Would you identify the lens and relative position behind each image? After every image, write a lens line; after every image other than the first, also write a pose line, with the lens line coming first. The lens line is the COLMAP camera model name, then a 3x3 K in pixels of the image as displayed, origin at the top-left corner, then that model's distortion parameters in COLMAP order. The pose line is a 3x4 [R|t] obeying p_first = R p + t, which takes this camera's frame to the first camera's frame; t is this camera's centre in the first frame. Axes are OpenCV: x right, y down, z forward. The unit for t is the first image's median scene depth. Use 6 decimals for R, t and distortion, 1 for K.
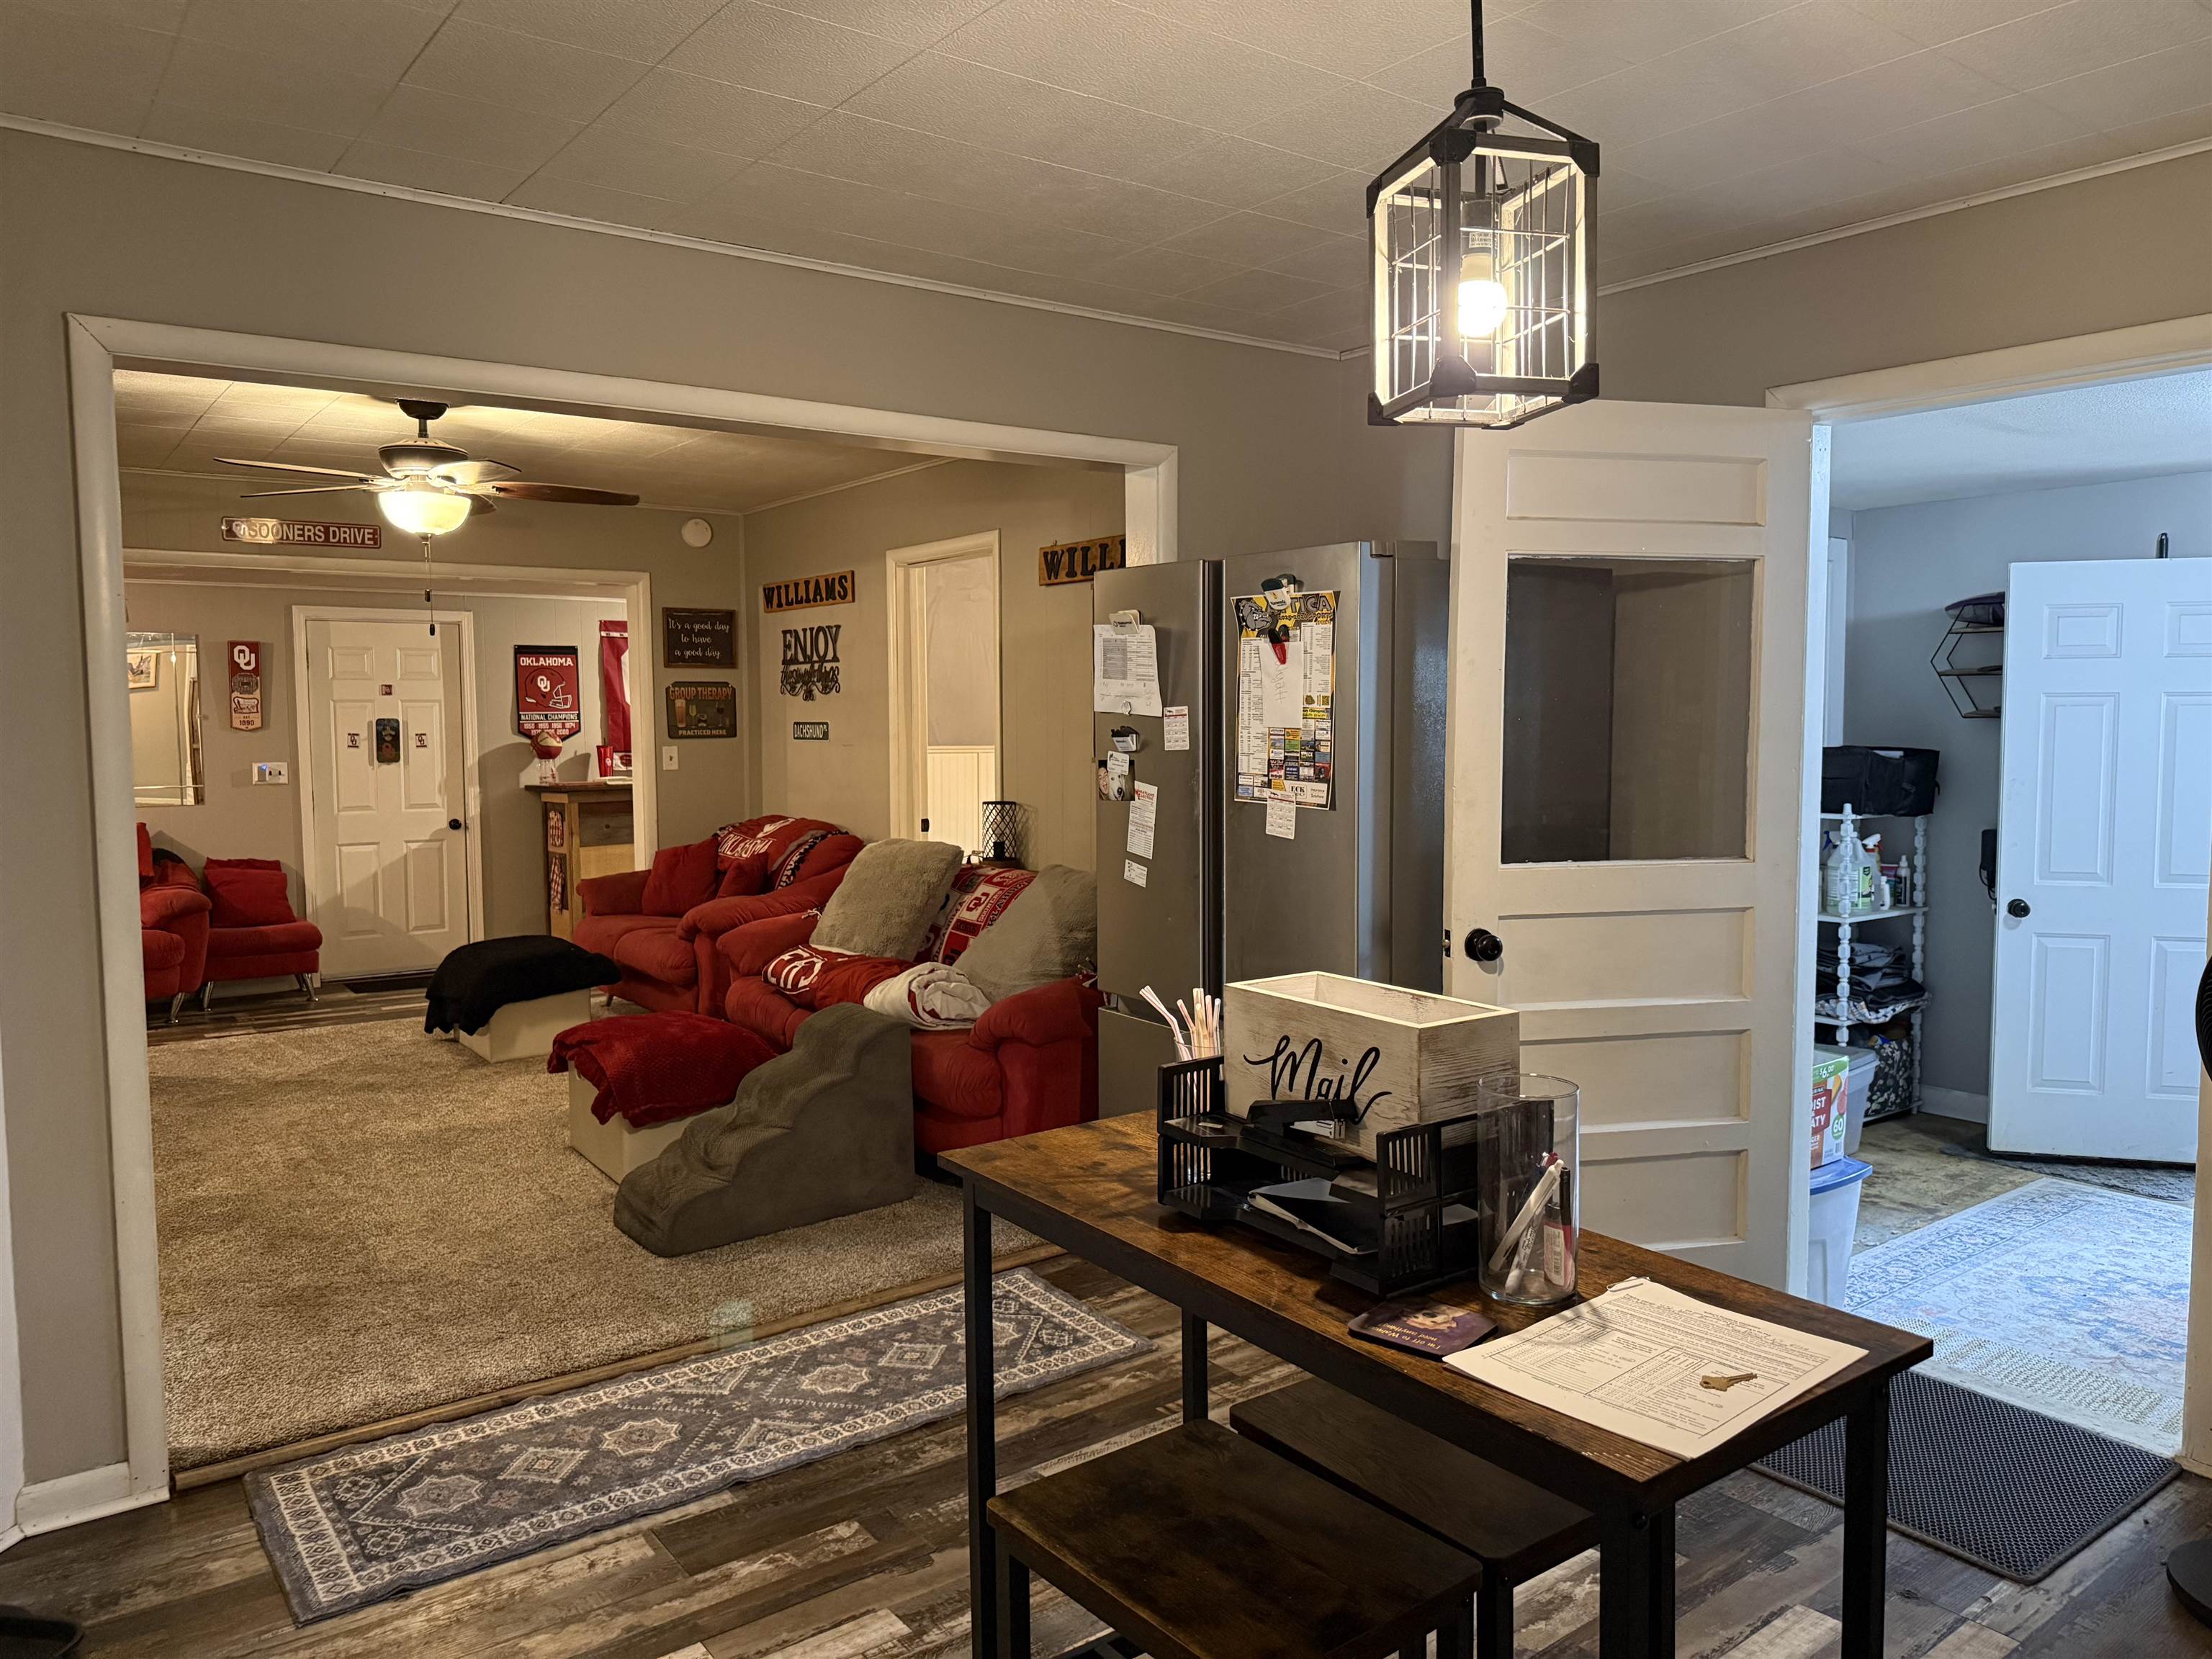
lens RADIAL K [[1553.5, 0, 1108.8], [0, 1553.5, 826.7], [0, 0, 1]] dist [0.088567, -0.119291]
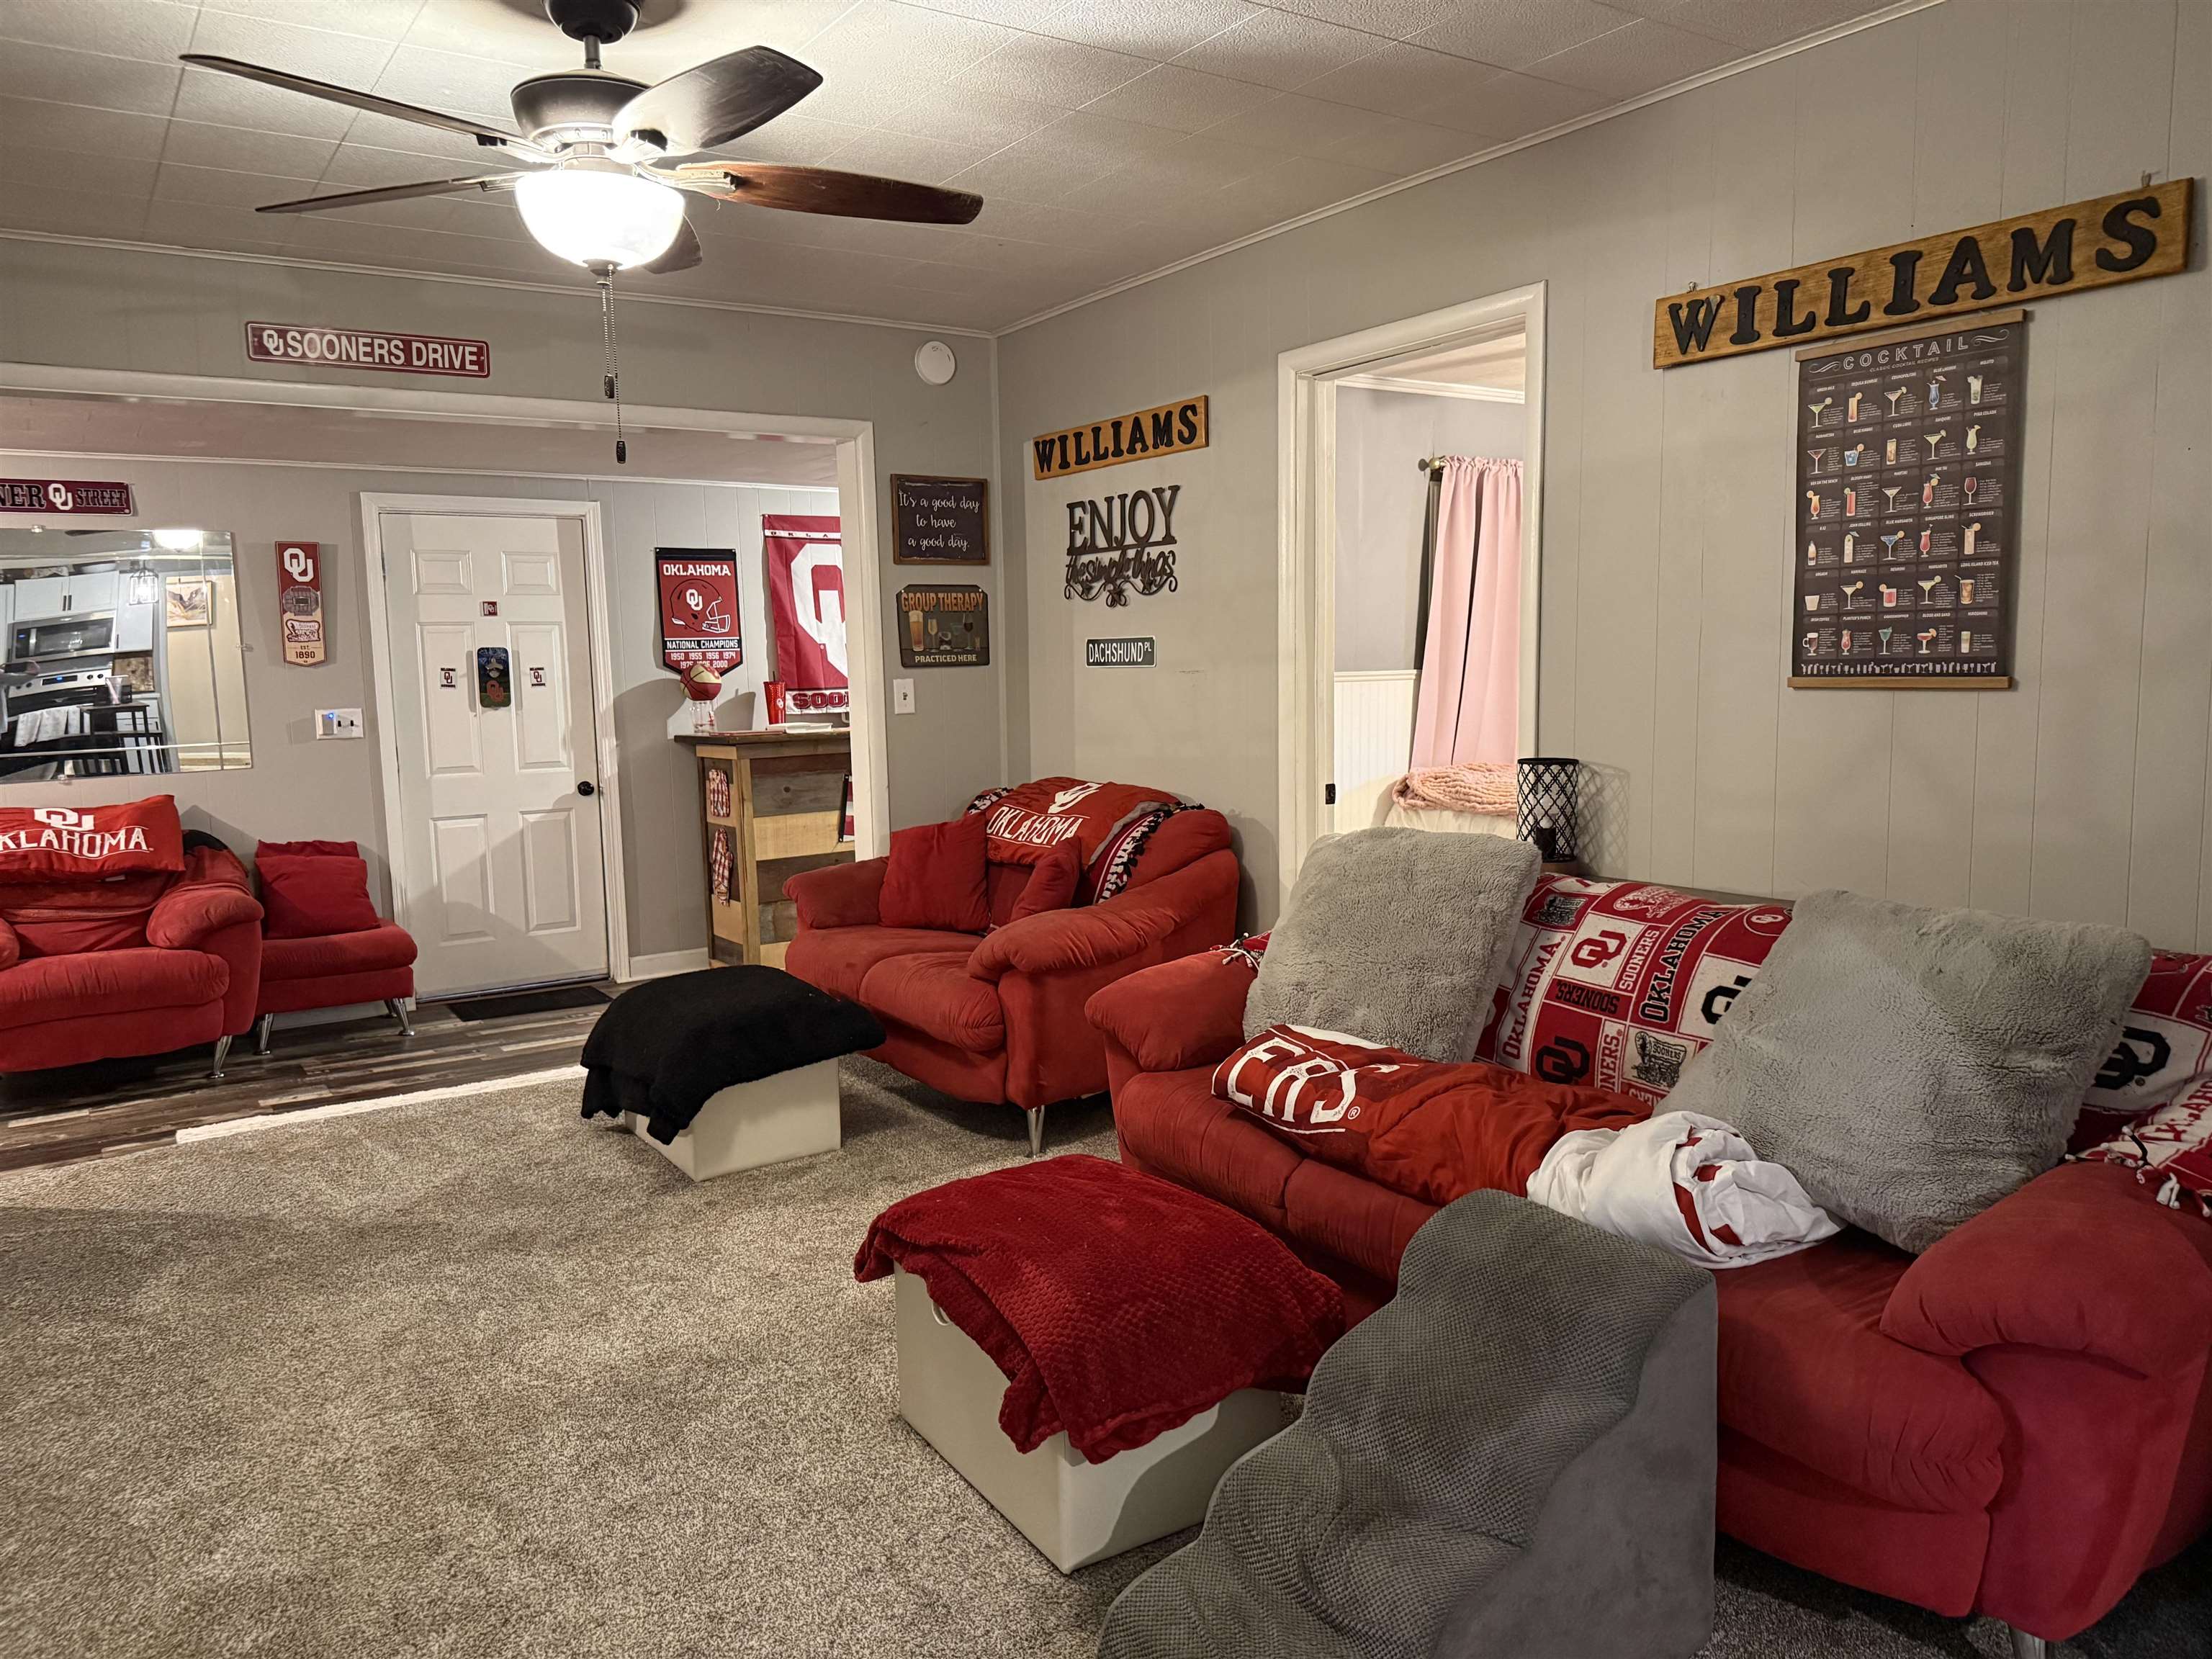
lens RADIAL K [[1602.3, 0, 1104.0], [0, 1602.3, 838.1], [0, 0, 1]] dist [0.181997, -0.276807]
pose [[0.998274, -0.010654, -0.057754, -0.151576], [0.013285, 0.998882, 0.045362, -0.012210], [0.057206, -0.046051, 0.997300, 0.290410]]
